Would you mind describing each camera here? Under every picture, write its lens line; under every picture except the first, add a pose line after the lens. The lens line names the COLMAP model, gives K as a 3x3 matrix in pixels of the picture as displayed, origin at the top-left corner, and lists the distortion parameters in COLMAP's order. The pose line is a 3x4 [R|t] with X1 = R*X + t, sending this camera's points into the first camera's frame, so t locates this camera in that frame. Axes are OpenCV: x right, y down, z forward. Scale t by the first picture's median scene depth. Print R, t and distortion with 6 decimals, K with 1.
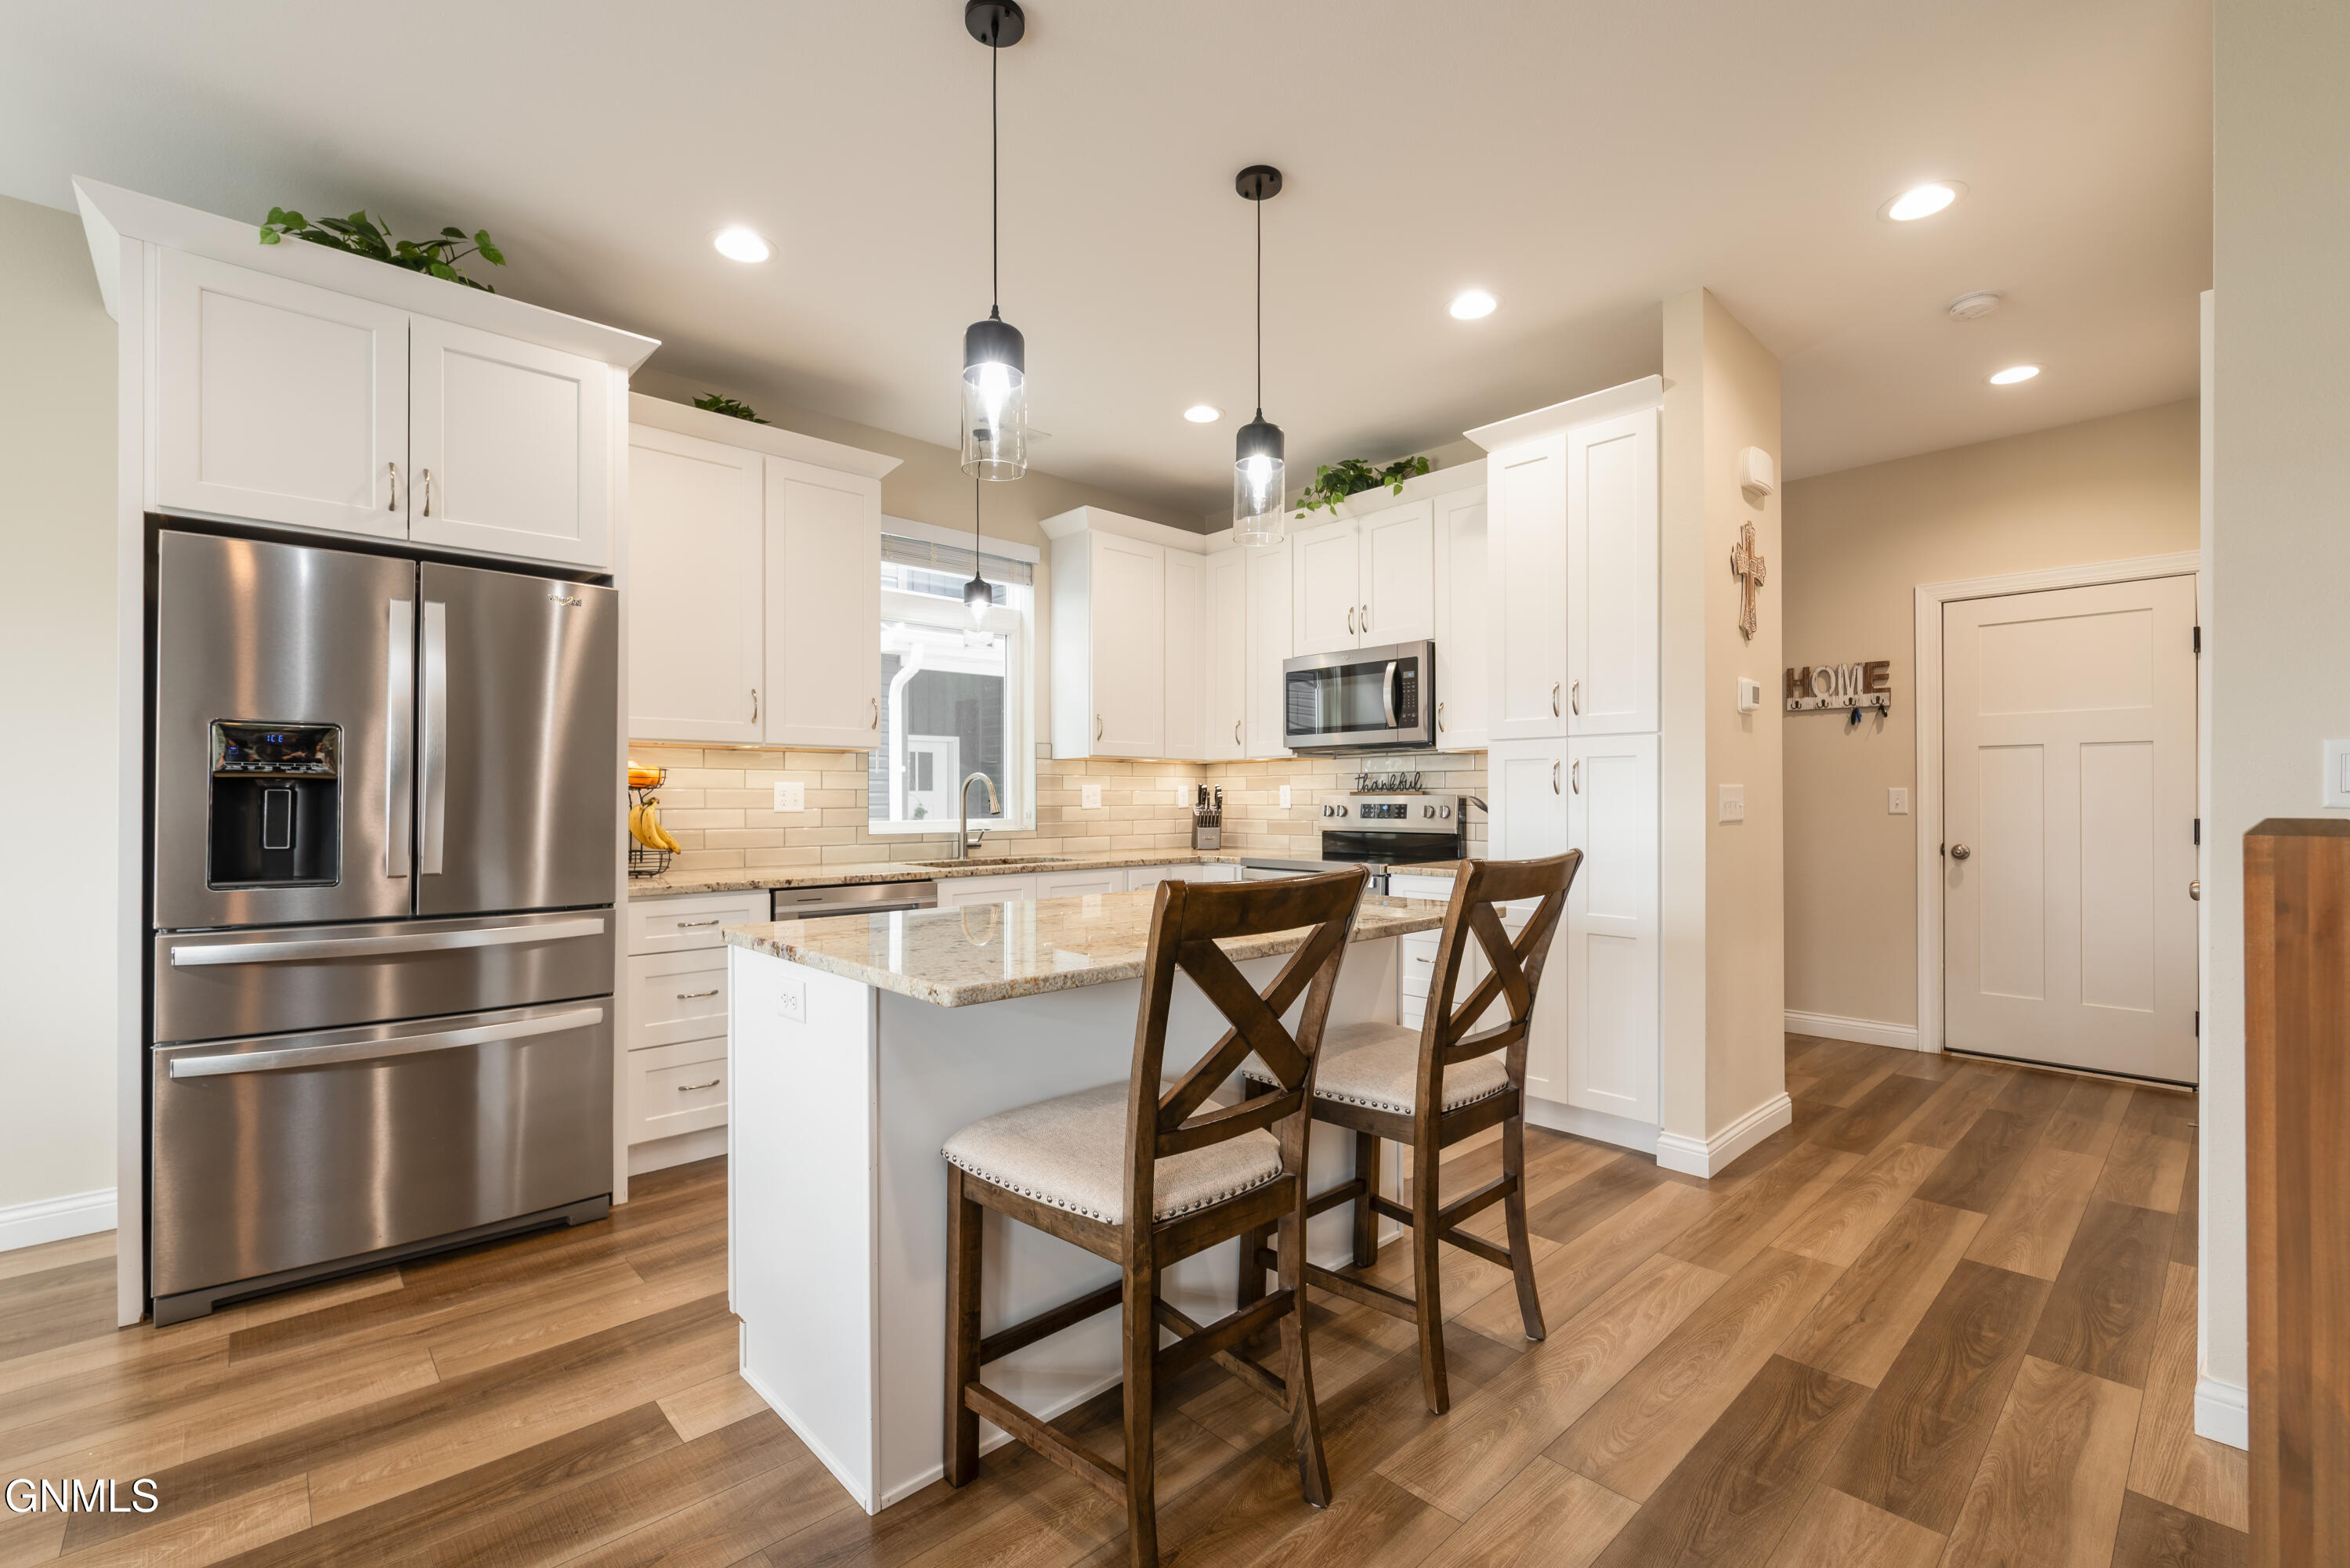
lens RADIAL K [[1007.4, 0, 1177.0], [0, 1007.4, 793.2], [0, 0, 1]] dist [-0.000181, 0.000118]
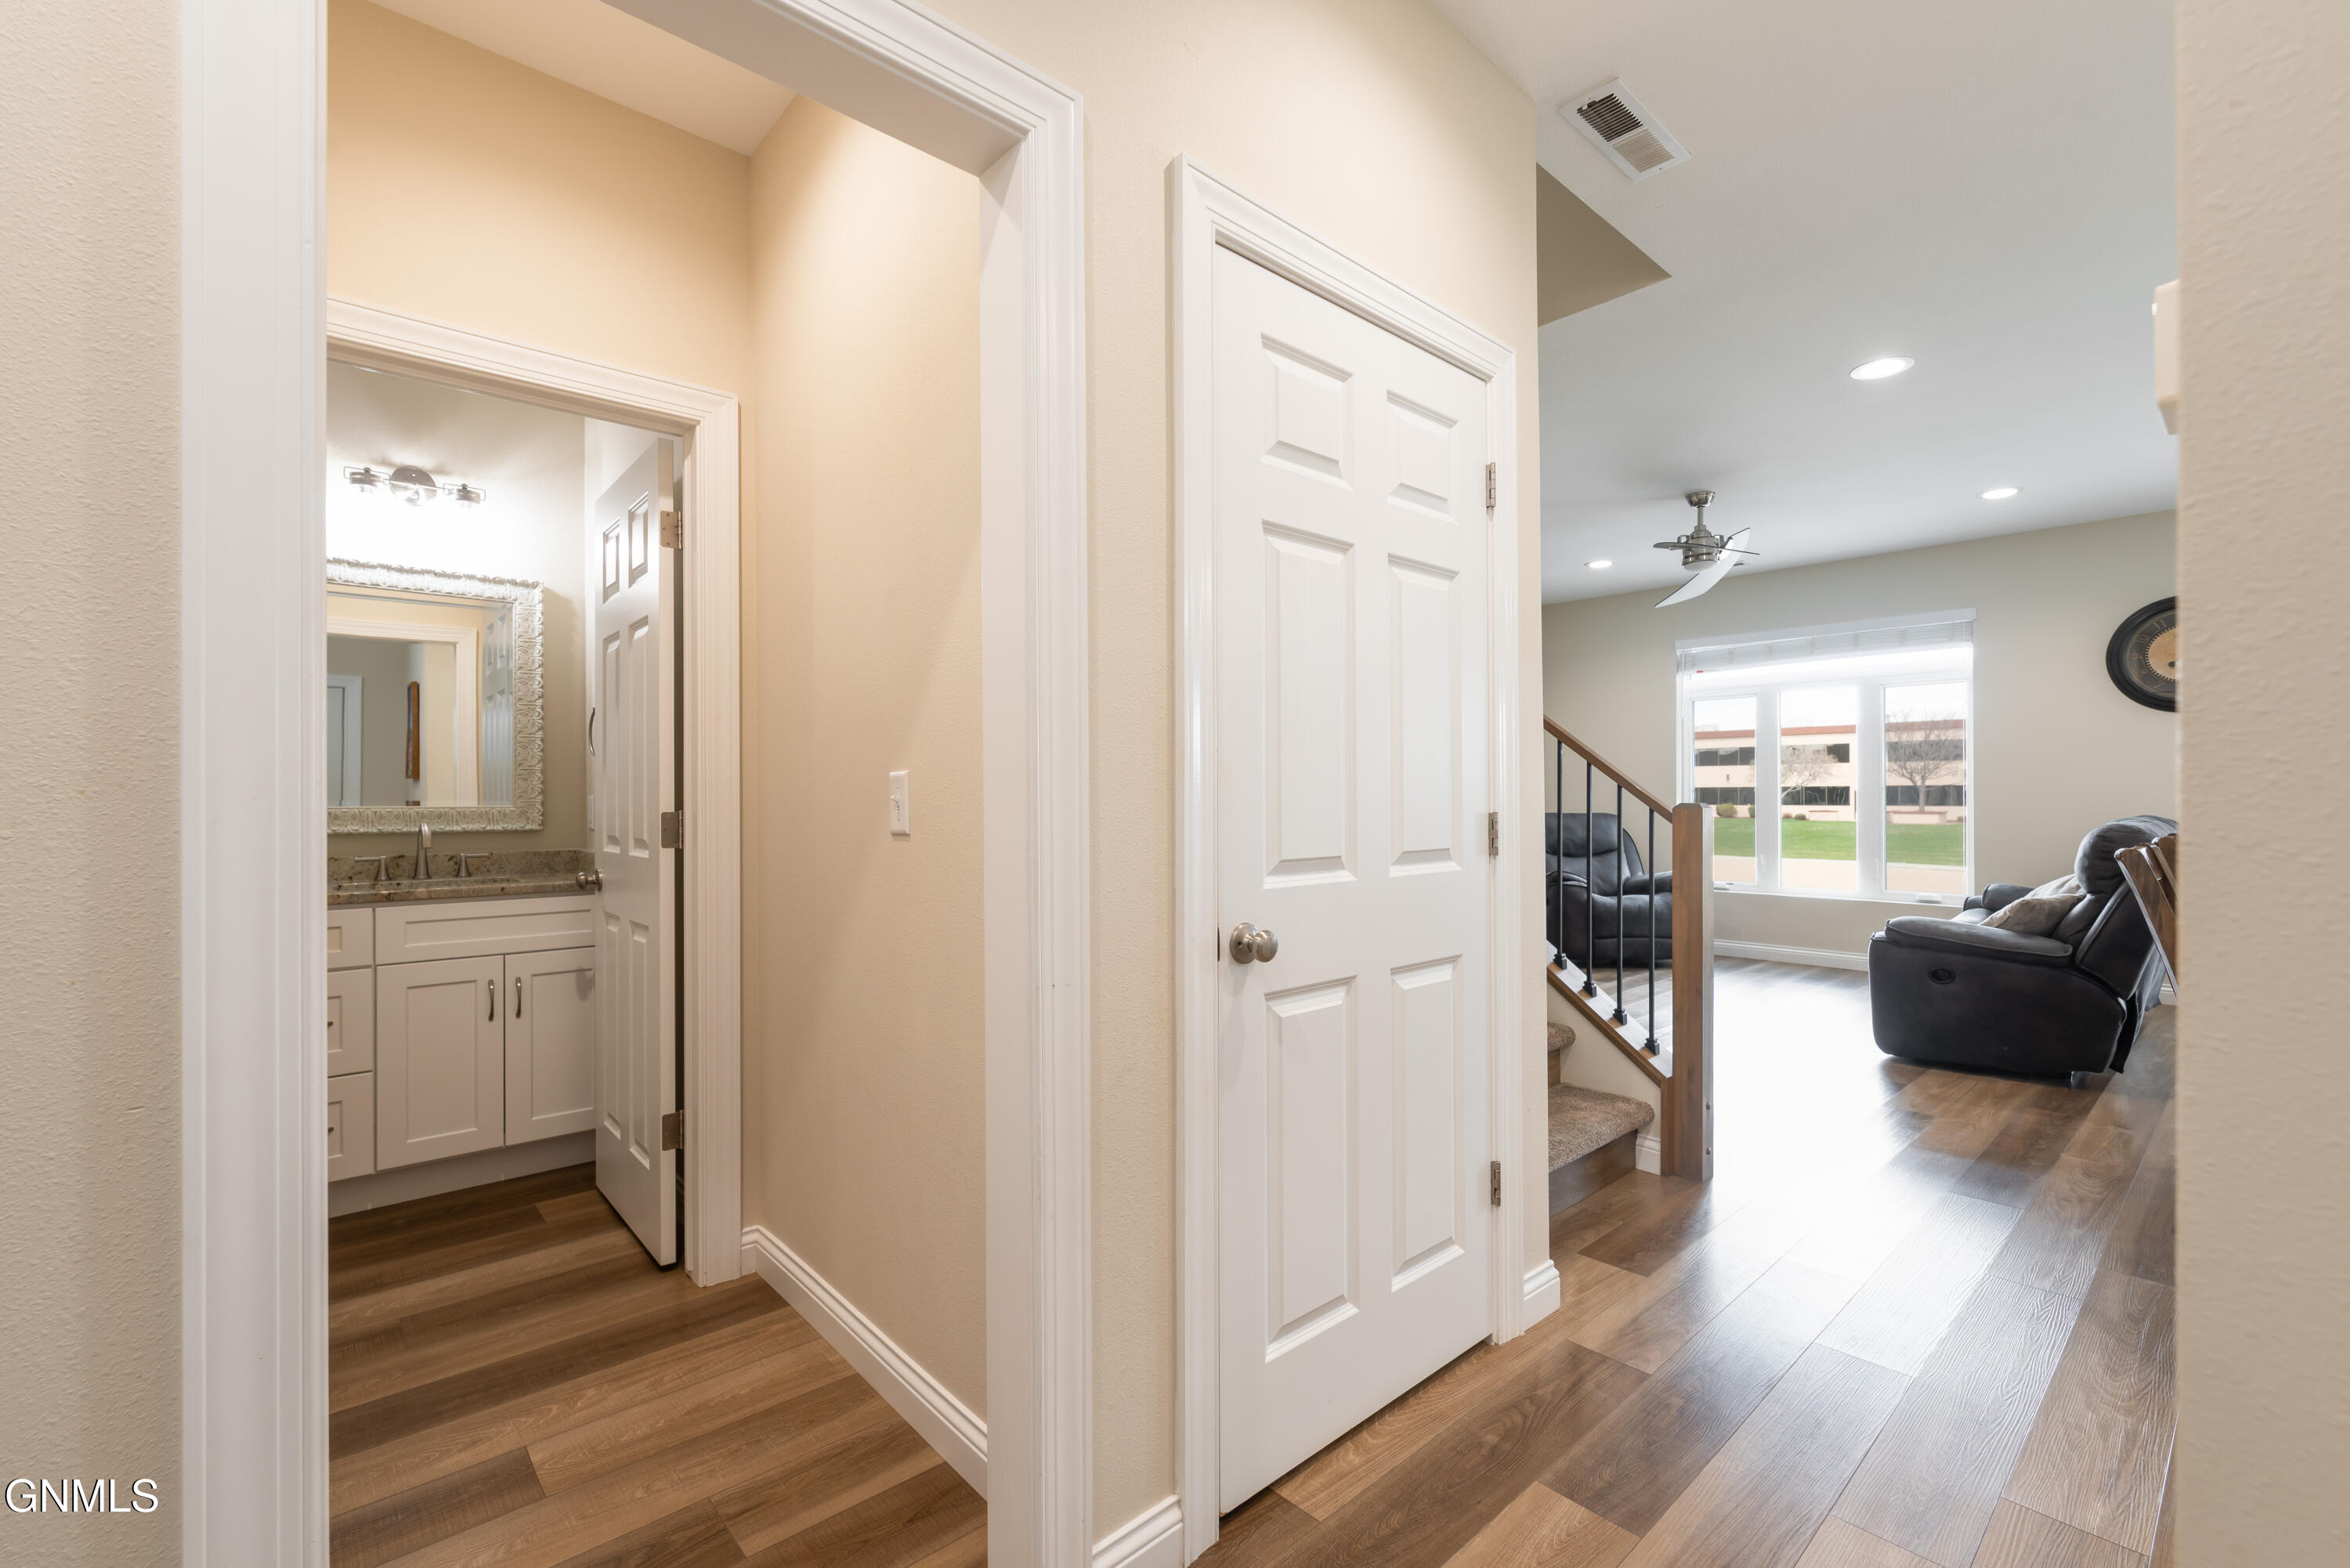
lens RADIAL K [[1007.4, 0, 1176.2], [0, 1007.4, 792.0], [0, 0, 1]] dist [-0.000181, 0.000118]
pose [[-0.999864, 0.006359, 0.015241, 0.674280], [0.006206, 0.999931, -0.010022, 0.004034], [-0.015303, -0.009926, -0.999834, 1.043583]]
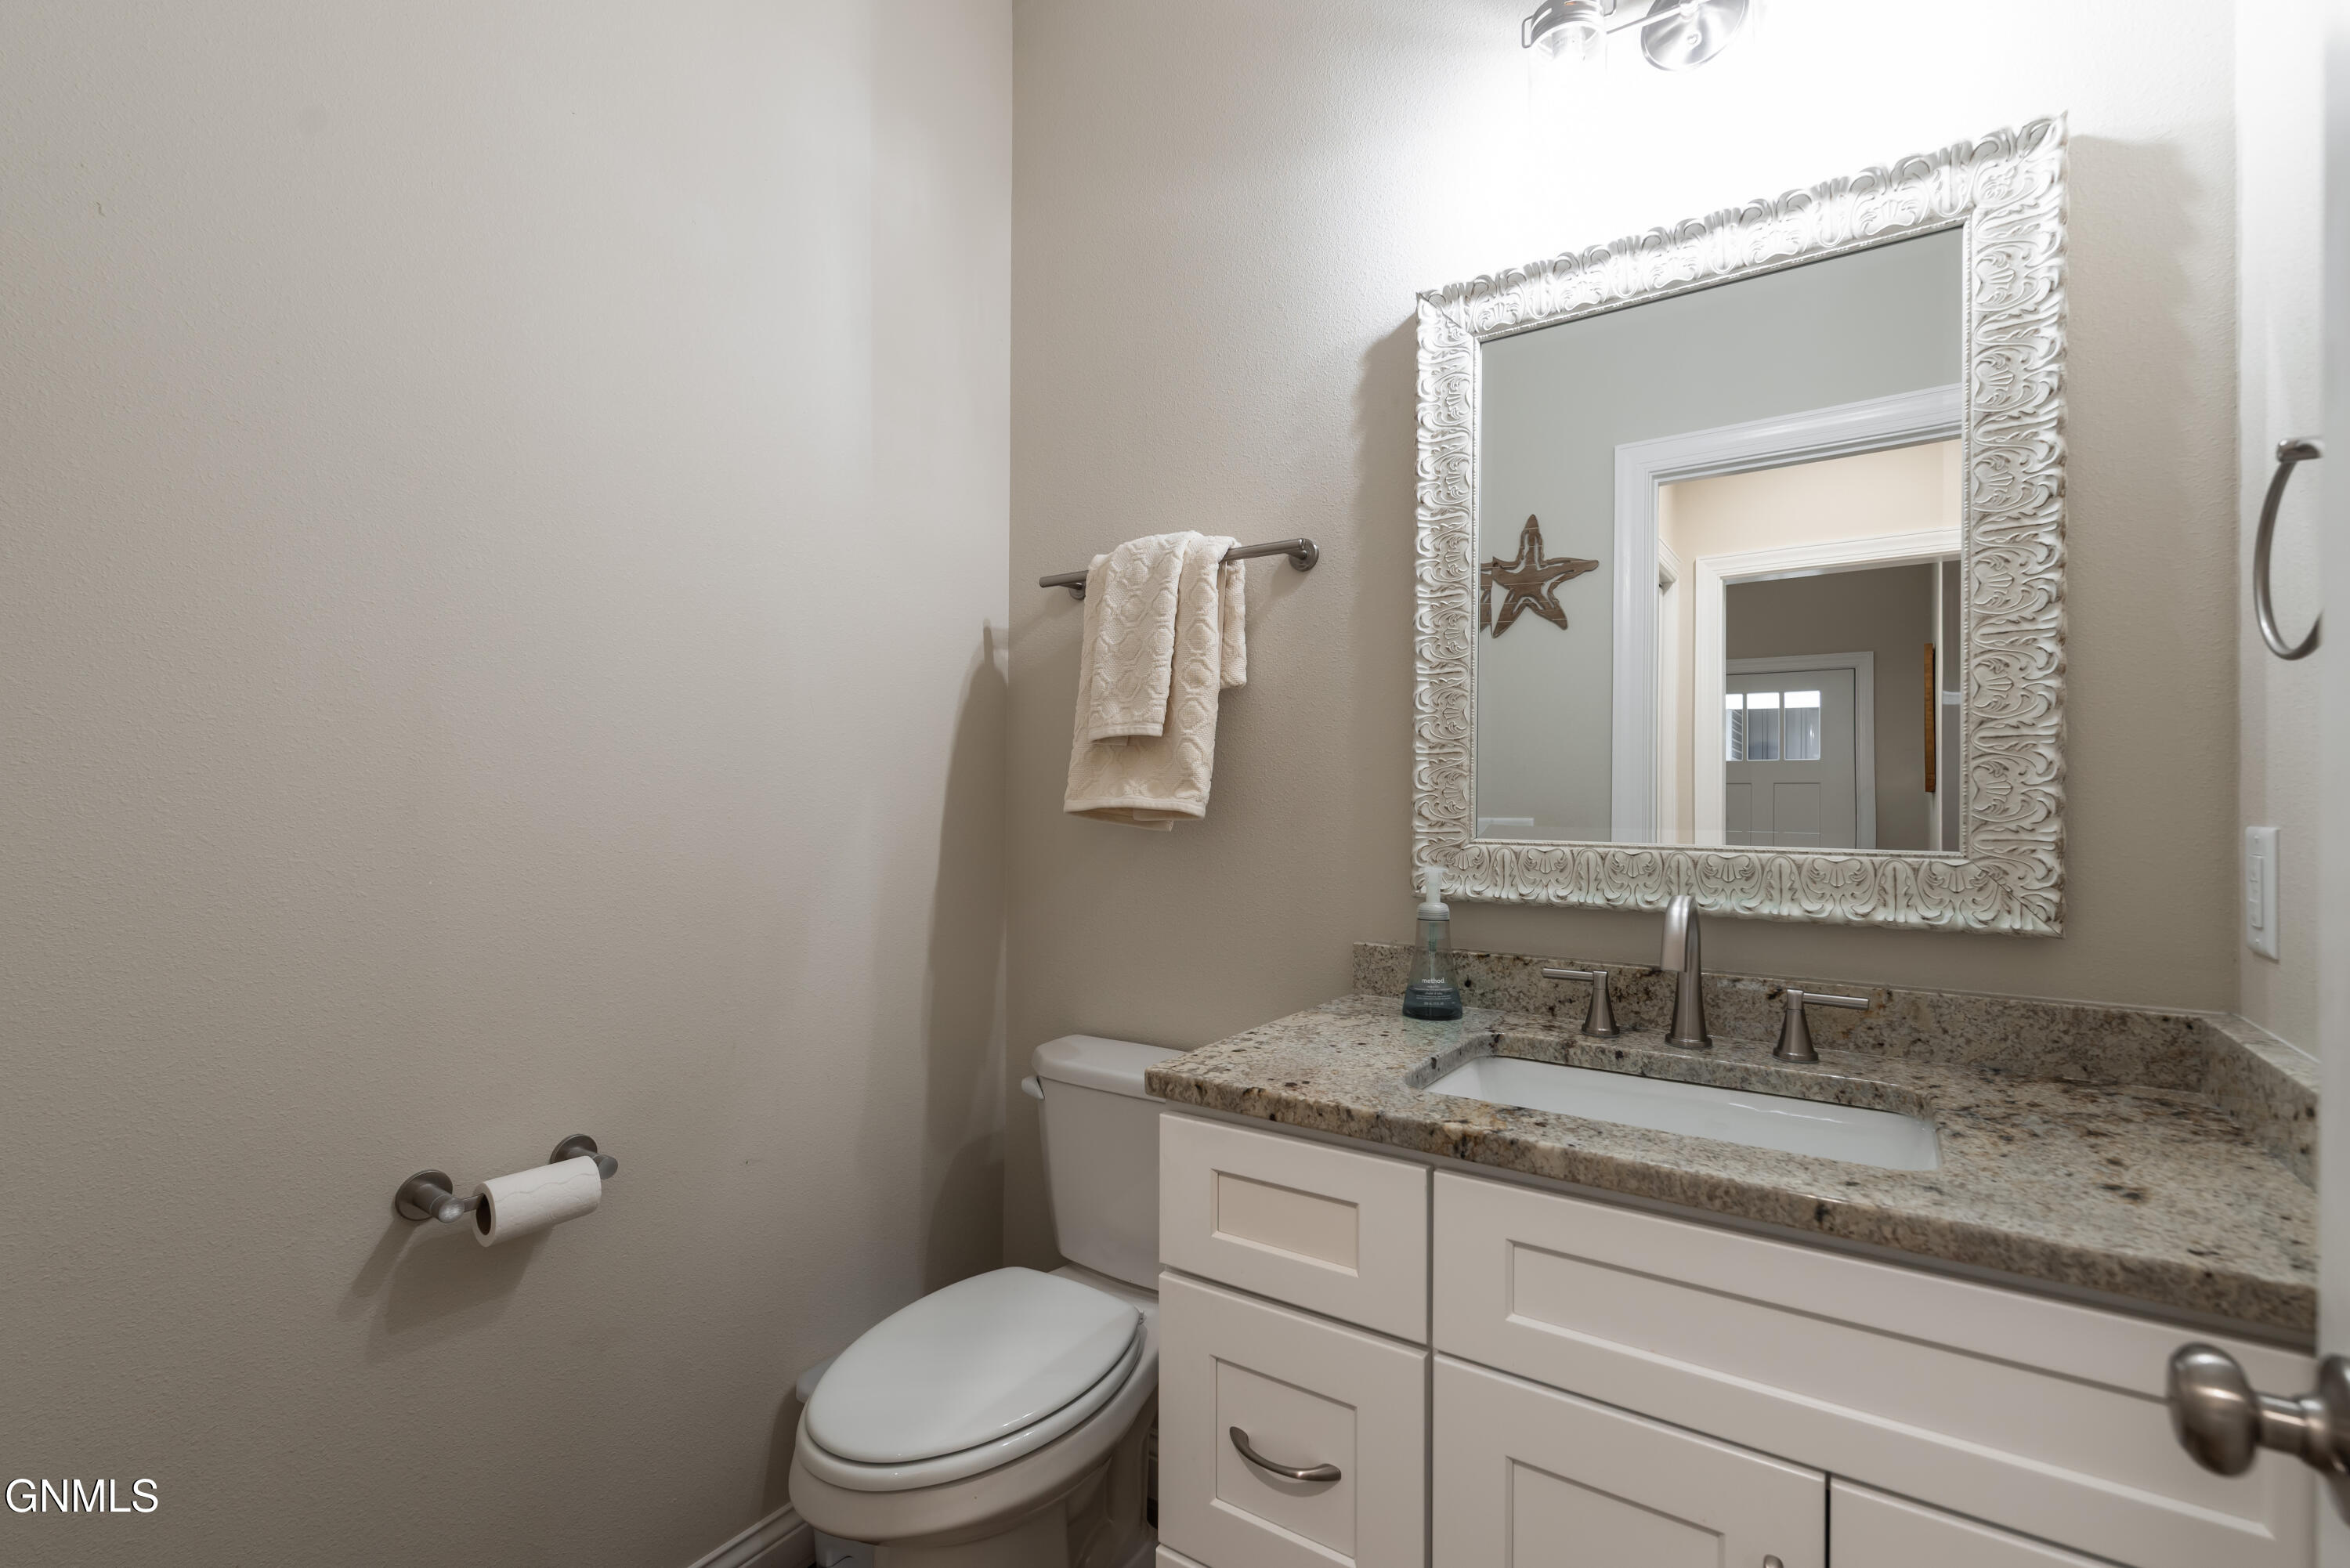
lens RADIAL K [[1007.4, 0, 1224.1], [0, 1007.4, 797.7], [0, 0, 1]] dist [-0.000181, 0.000118]
pose [[-0.234750, 0.007064, 0.972030, 1.024944], [-0.013349, 0.999856, -0.010490, -0.005453], [-0.971964, -0.015438, -0.234621, 0.465158]]
